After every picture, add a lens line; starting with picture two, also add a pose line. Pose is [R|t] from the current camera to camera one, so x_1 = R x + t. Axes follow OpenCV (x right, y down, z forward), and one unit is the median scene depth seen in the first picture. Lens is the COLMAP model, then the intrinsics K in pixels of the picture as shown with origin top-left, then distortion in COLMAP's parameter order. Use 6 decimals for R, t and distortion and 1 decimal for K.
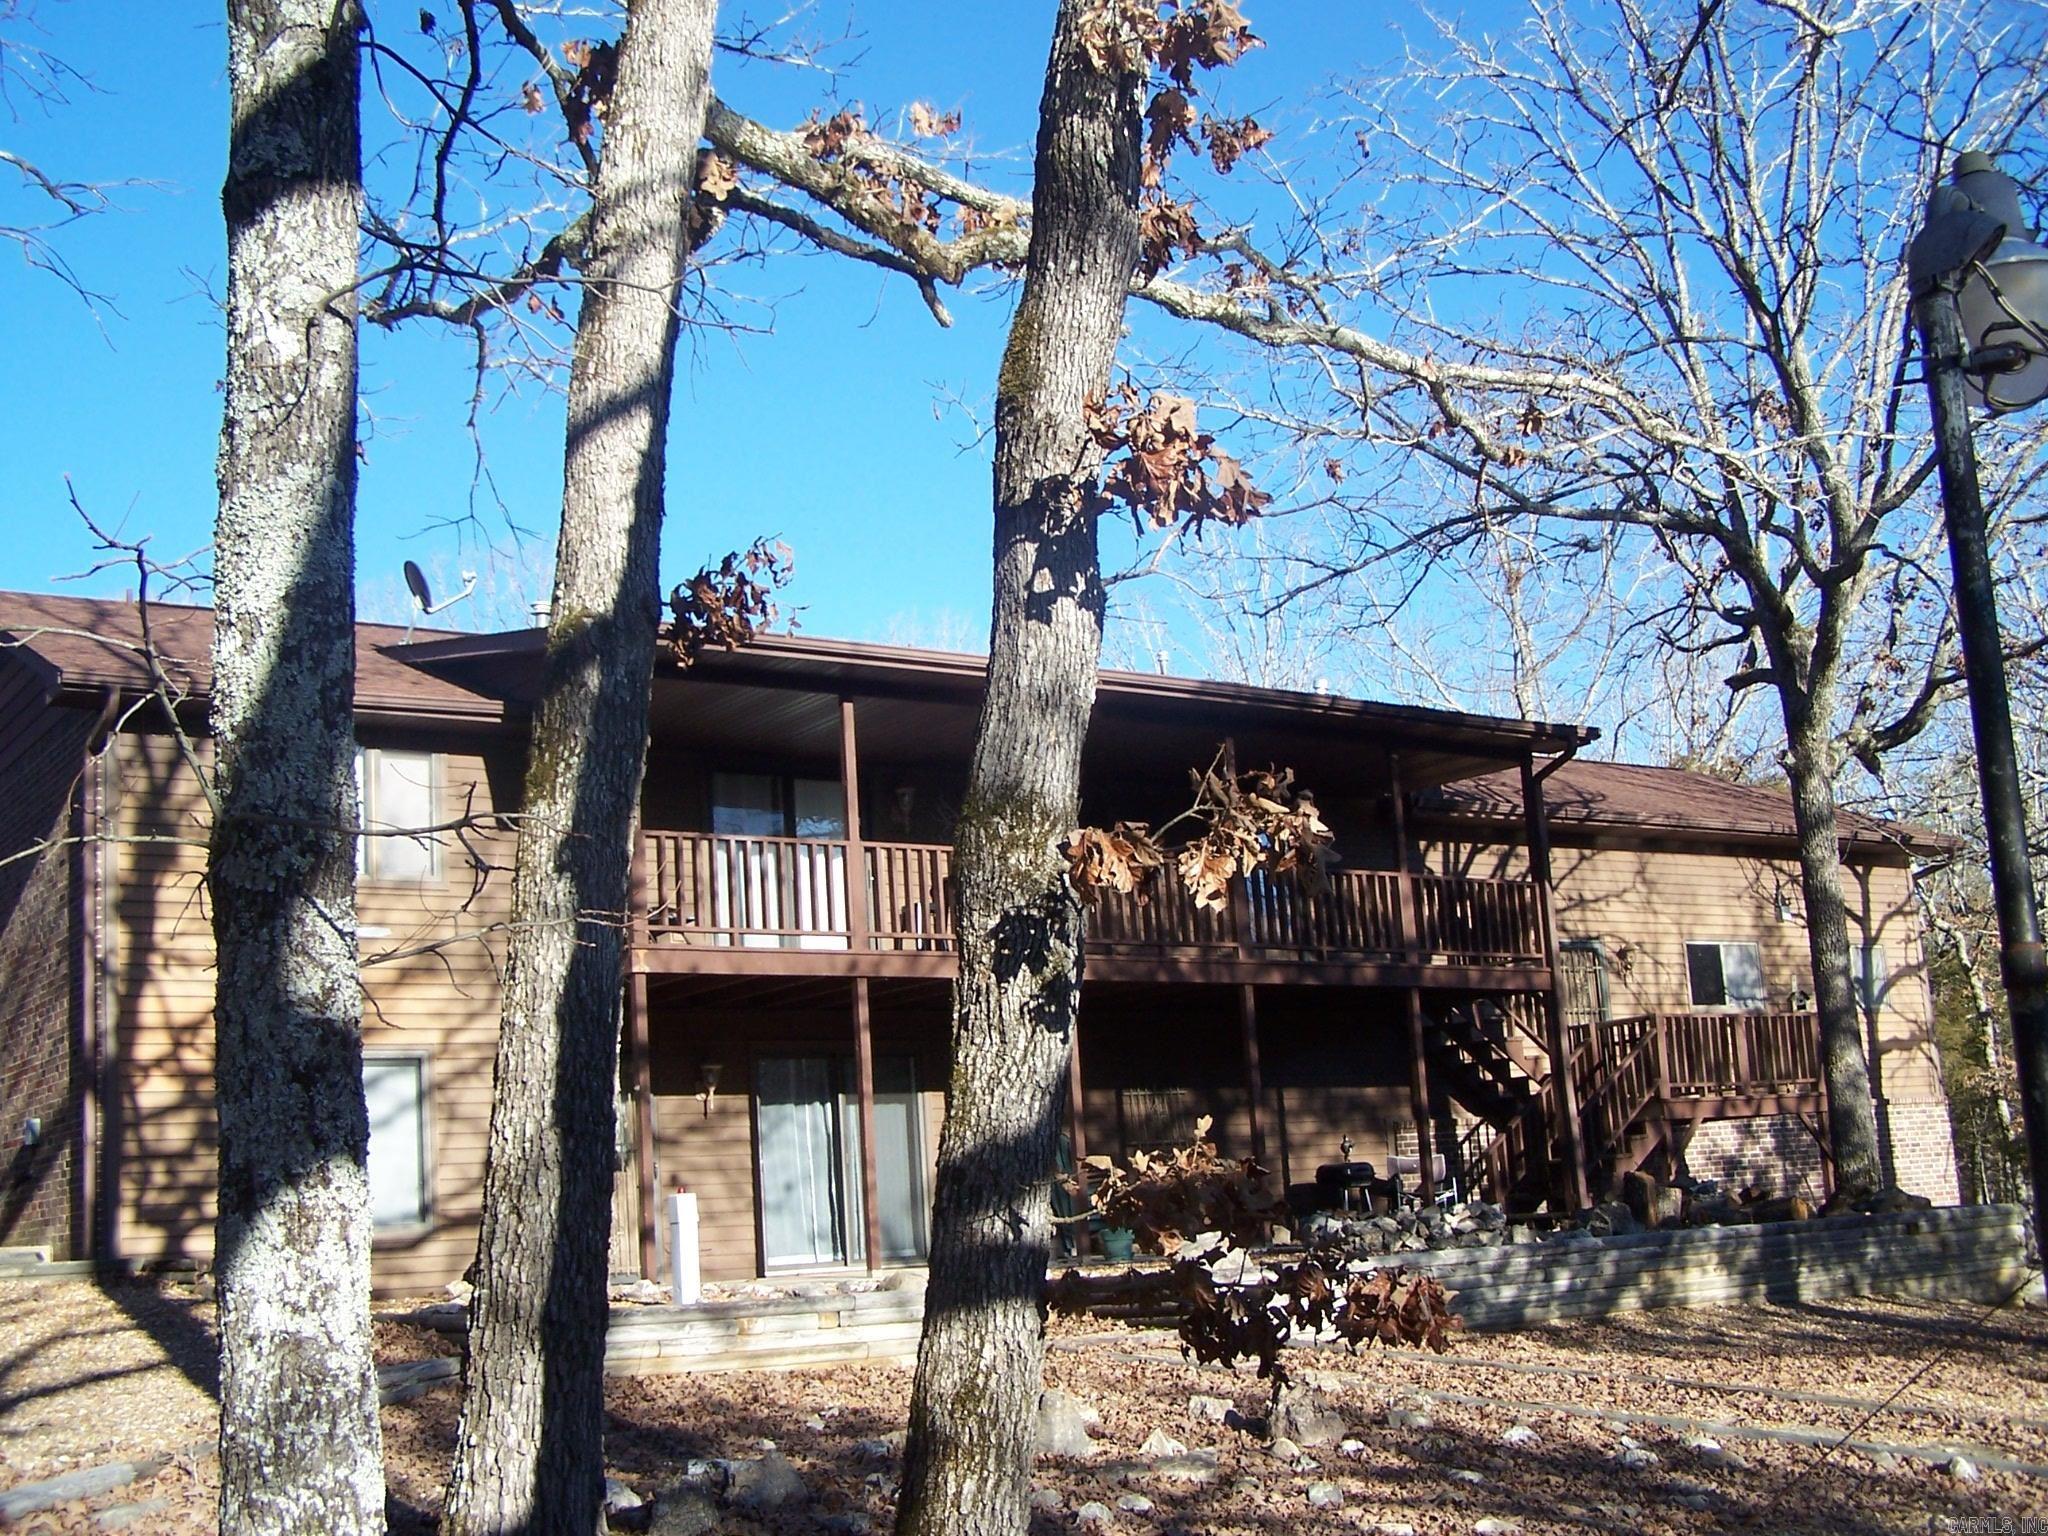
lens RADIAL K [[2321.5, 0, 1025.0], [0, 2321.5, 769.7], [0, 0, 1]] dist [-0.104934, 0.000000]
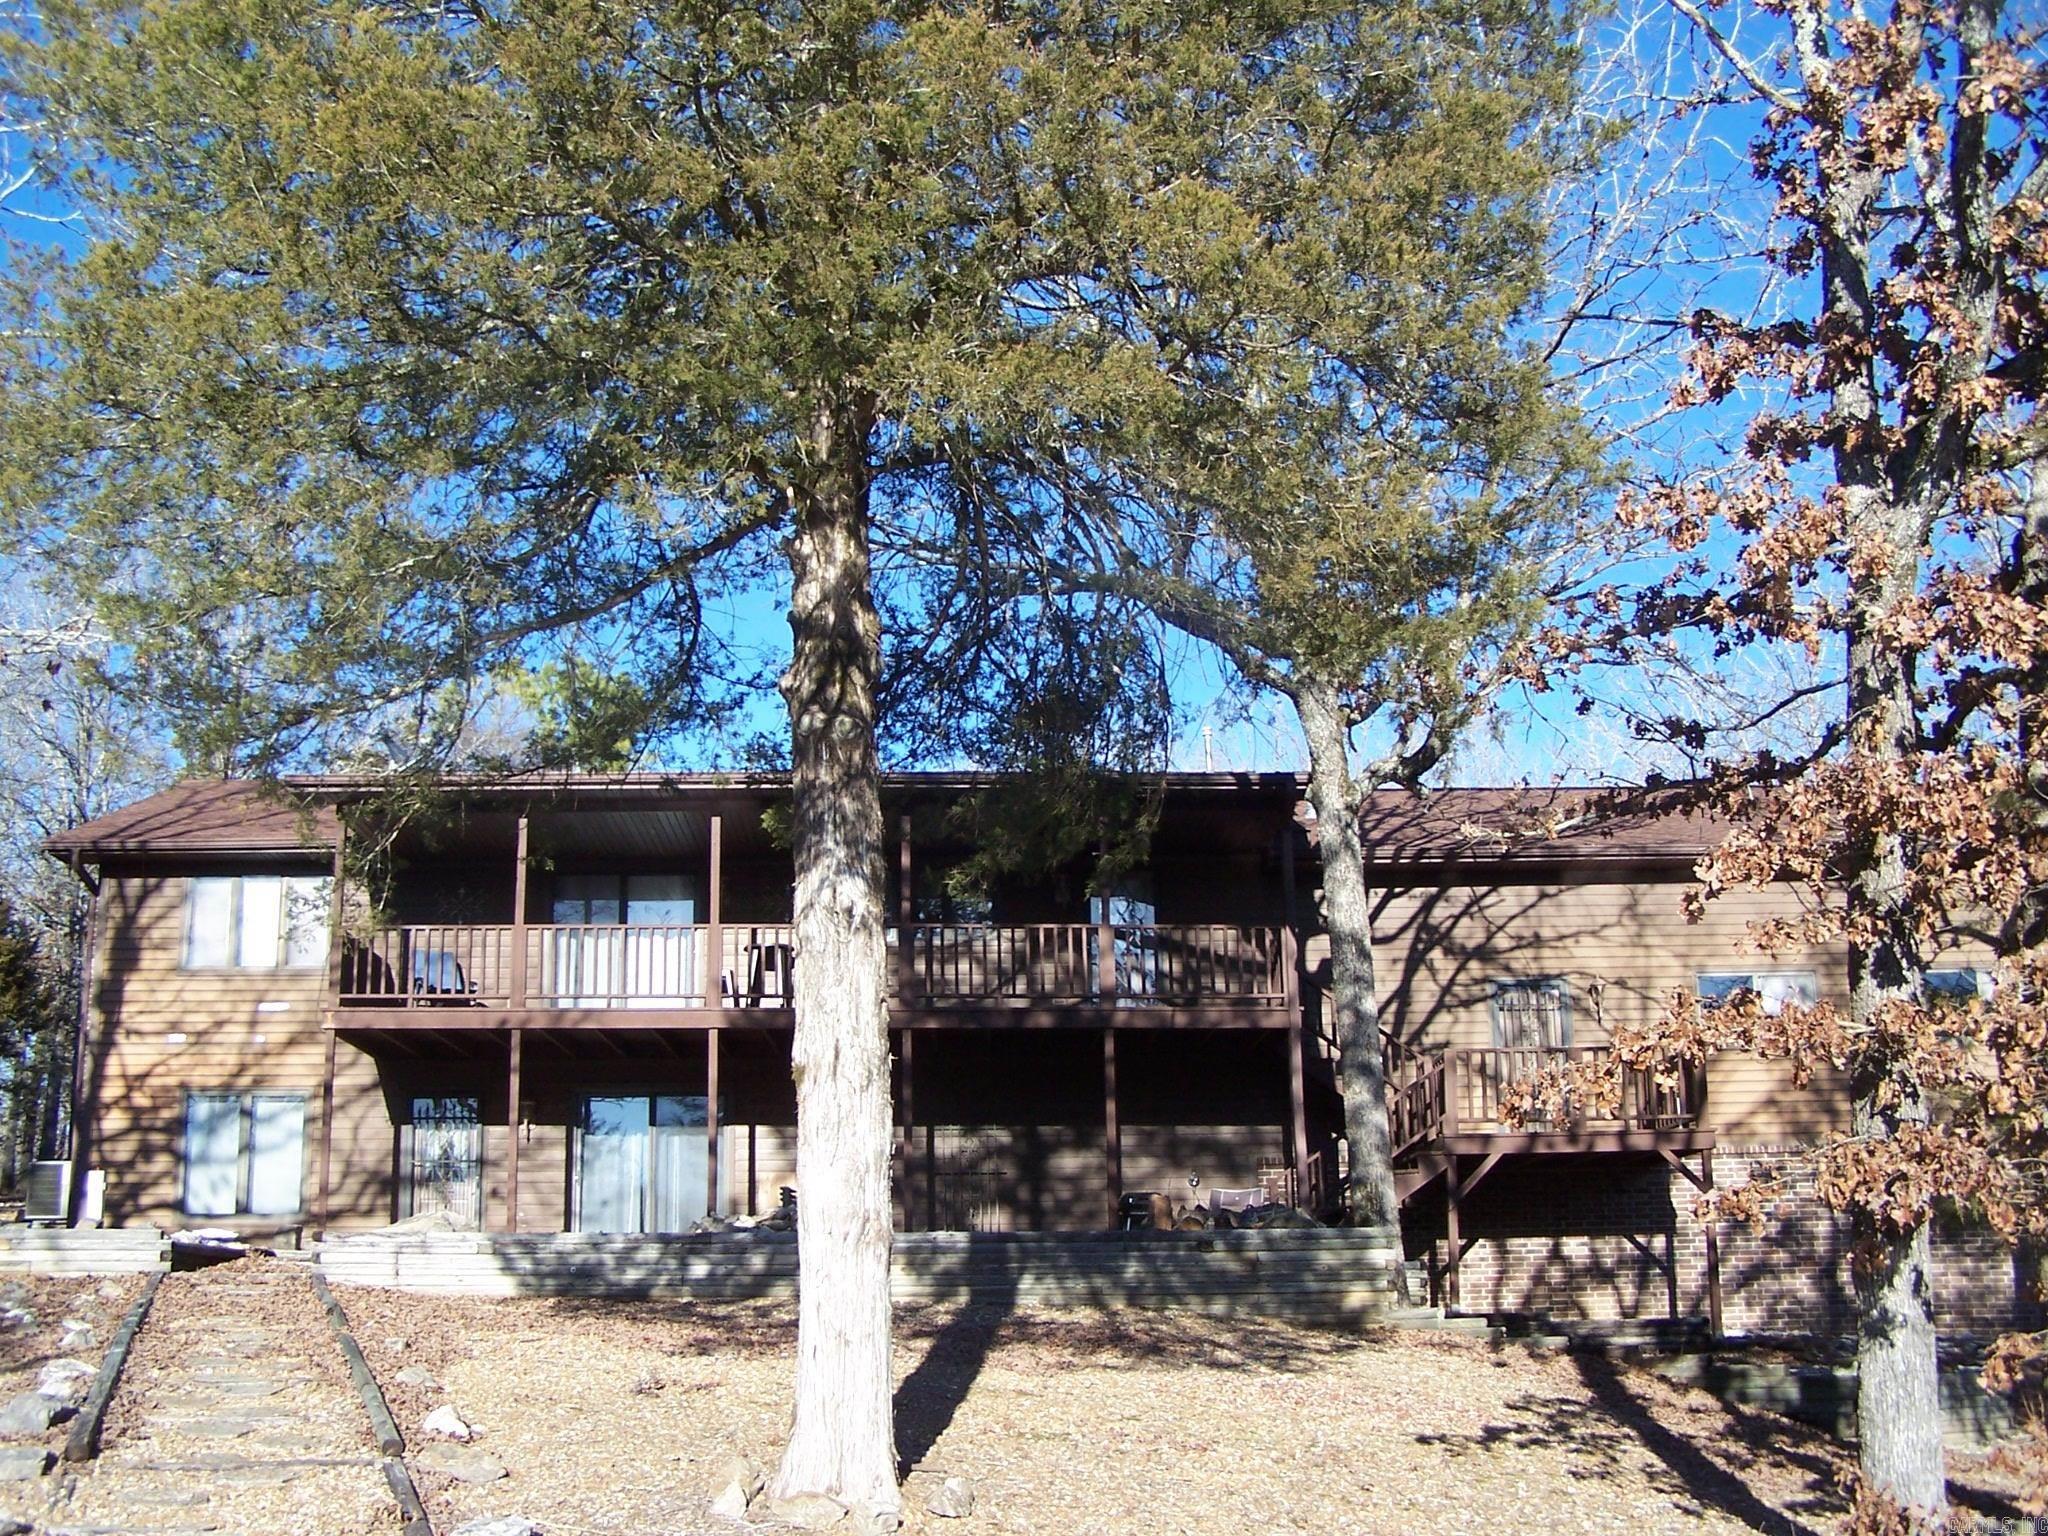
lens RADIAL K [[2321.5, 0, 1031.1], [0, 2321.5, 786.9], [0, 0, 1]] dist [-0.104934, 0.000000]
pose [[0.839473, -0.086349, -0.536496, 0.862618], [0.069694, 0.996249, -0.051294, 0.039910], [0.538913, 0.005669, 0.842342, 0.073877]]
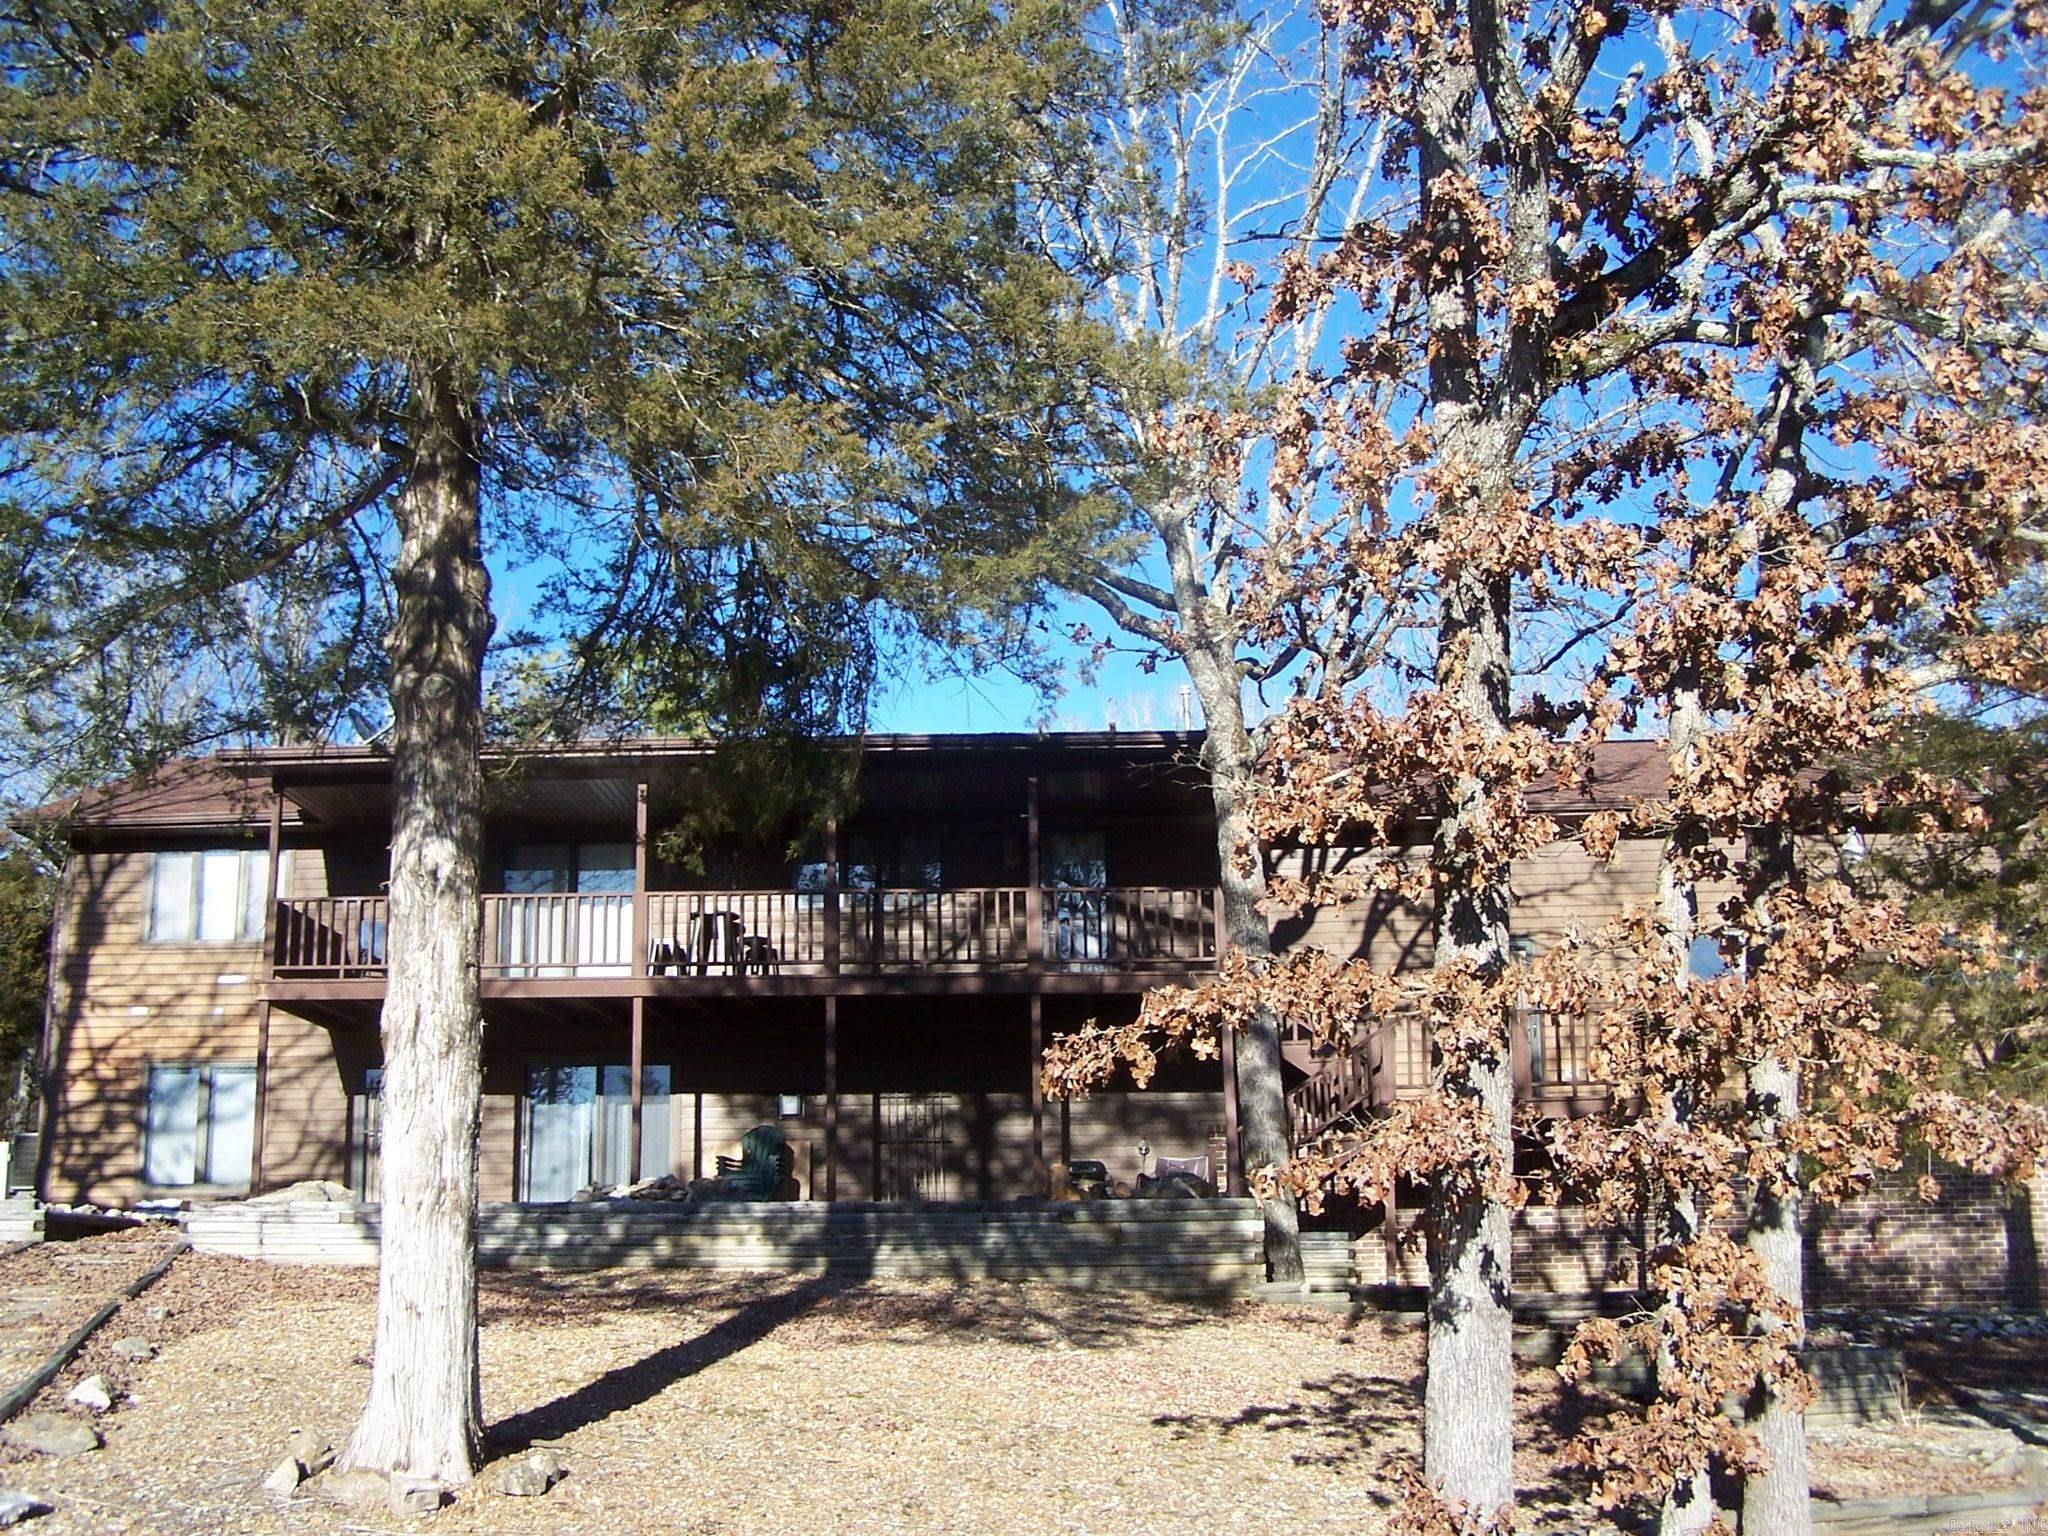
lens RADIAL K [[2321.5, 0, 1015.8], [0, 2321.5, 770.1], [0, 0, 1]] dist [-0.104934, 0.000000]
pose [[0.792975, -0.095301, -0.601754, 0.959349], [0.081527, 0.995406, -0.050209, 0.051906], [0.603775, -0.009245, 0.797101, 0.168776]]
